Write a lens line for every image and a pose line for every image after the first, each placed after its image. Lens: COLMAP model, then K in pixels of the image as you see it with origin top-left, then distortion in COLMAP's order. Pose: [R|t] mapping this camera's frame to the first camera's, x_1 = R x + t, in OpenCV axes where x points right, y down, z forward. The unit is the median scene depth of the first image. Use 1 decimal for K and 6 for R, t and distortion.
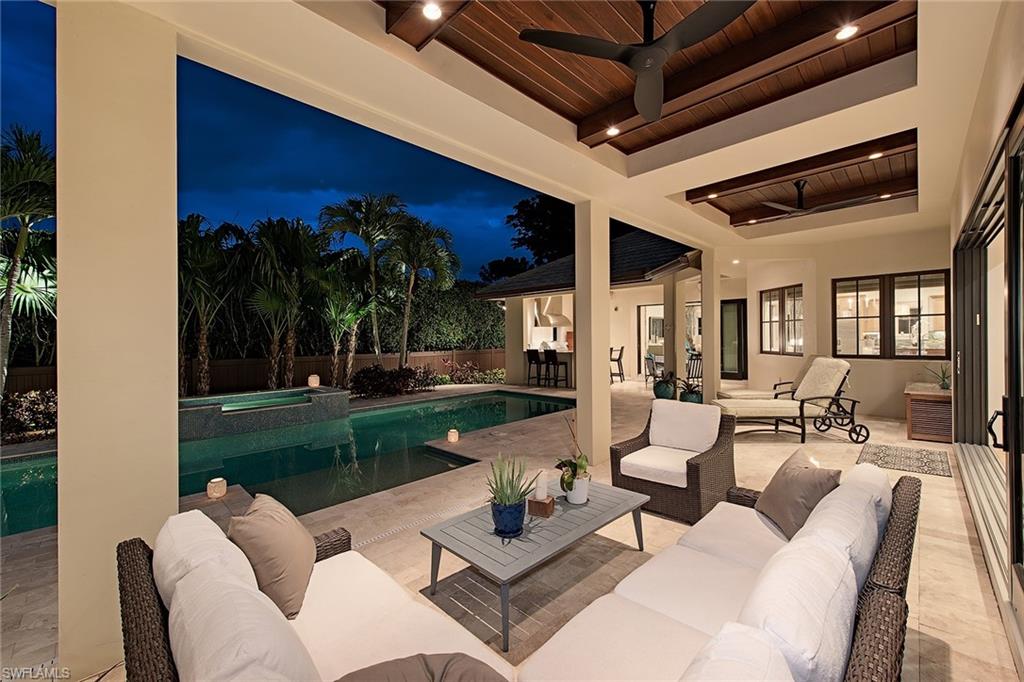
lens RADIAL K [[415.3, 0, 513.2], [0, 415.3, 338.1], [0, 0, 1]] dist [0.014966, -0.000668]
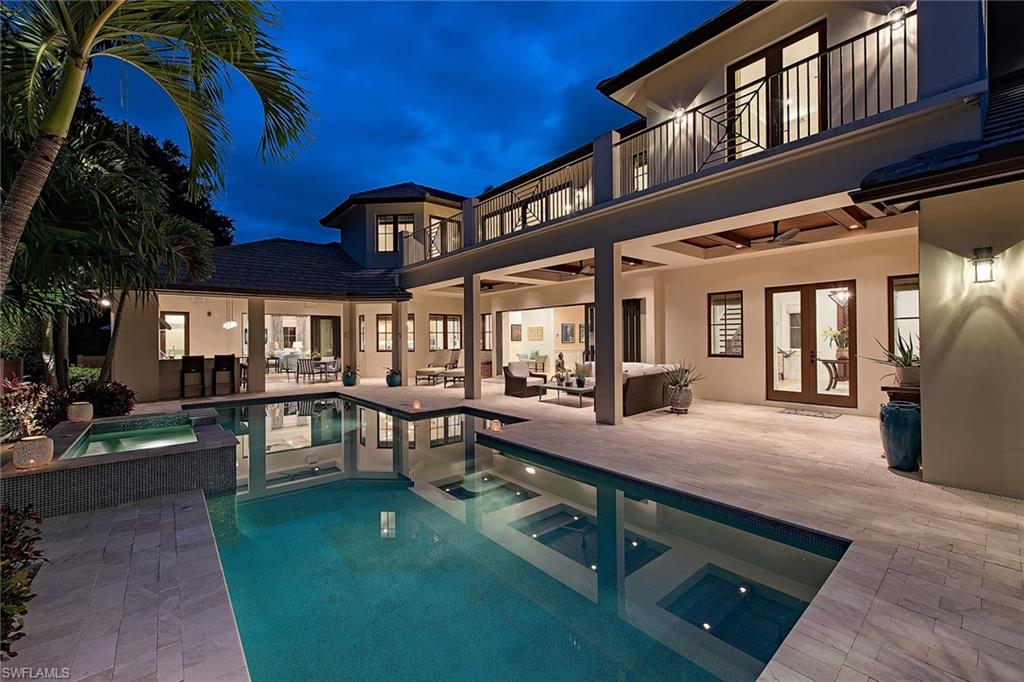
lens RADIAL K [[415.3, 0, 501.4], [0, 415.3, 339.4], [0, 0, 1]] dist [0.014966, -0.000668]
pose [[0.115412, 0.004377, 0.993308, -1.141188], [0.007580, 0.999957, -0.005287, 0.000571], [-0.993289, 0.008140, 0.115374, 0.380458]]
